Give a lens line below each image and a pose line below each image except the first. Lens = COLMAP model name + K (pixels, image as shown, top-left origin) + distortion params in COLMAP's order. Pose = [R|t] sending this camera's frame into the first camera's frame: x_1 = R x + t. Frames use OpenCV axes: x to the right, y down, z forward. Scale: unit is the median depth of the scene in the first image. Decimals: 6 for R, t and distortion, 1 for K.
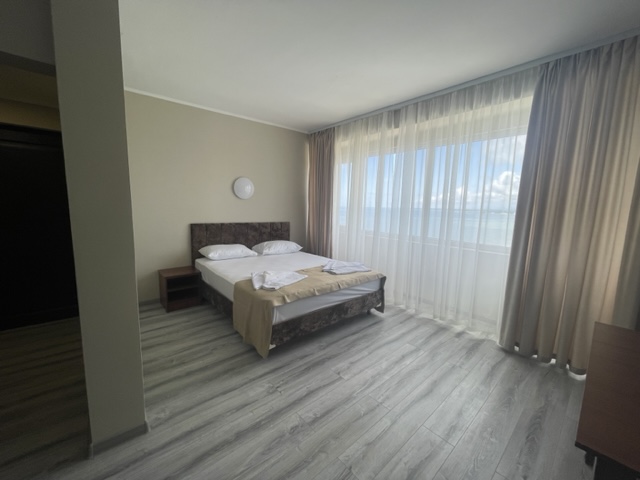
lens RADIAL K [[258.3, 0, 320.9], [0, 258.3, 239.2], [0, 0, 1]] dist [-0.001407, 0.000488]
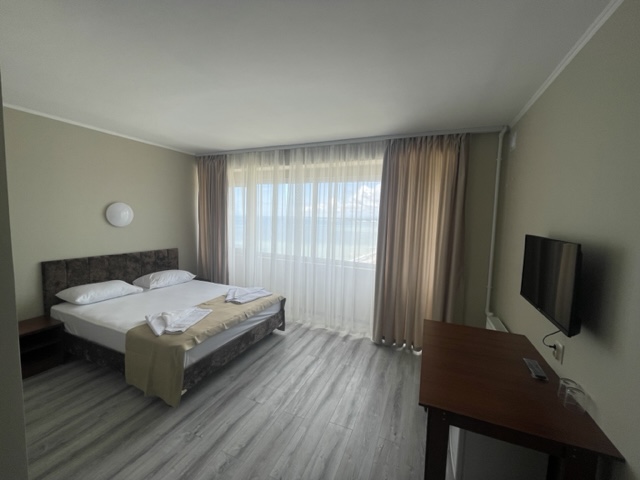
lens RADIAL K [[258.3, 0, 320.9], [0, 258.3, 239.2], [0, 0, 1]] dist [-0.001407, 0.000488]
pose [[0.901530, -0.037052, 0.431128, -0.101411], [0.049911, 0.998581, -0.018547, -0.099712], [-0.429829, 0.038239, 0.902100, -0.104183]]
